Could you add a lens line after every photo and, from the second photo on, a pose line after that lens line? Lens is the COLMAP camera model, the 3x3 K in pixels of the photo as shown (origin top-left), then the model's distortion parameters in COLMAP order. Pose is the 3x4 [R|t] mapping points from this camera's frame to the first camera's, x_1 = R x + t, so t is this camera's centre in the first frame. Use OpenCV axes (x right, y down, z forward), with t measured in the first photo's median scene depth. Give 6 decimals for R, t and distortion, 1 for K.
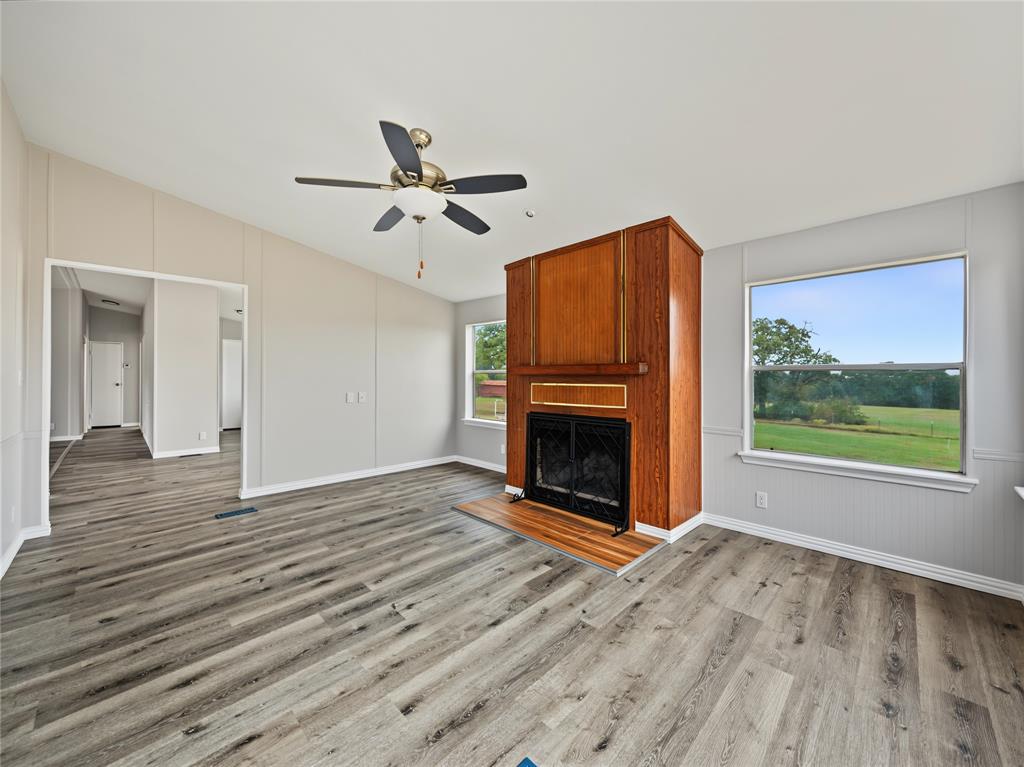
lens RADIAL K [[397.2, 0, 506.4], [0, 397.2, 380.1], [0, 0, 1]] dist [0.003910, -0.000402]
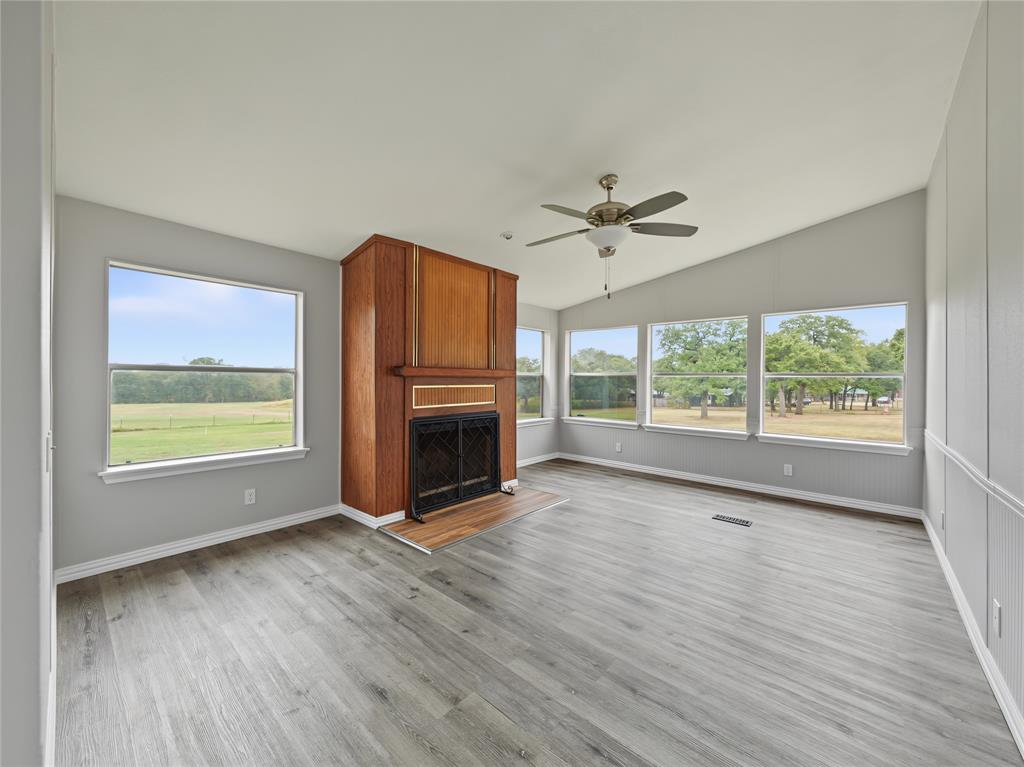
lens RADIAL K [[397.2, 0, 507.5], [0, 397.2, 383.8], [0, 0, 1]] dist [0.003910, -0.000402]
pose [[-0.067113, -0.014098, 0.997646, -0.902910], [0.000149, 0.999900, 0.014140, -0.010611], [-0.997745, 0.001097, -0.067104, 0.907987]]
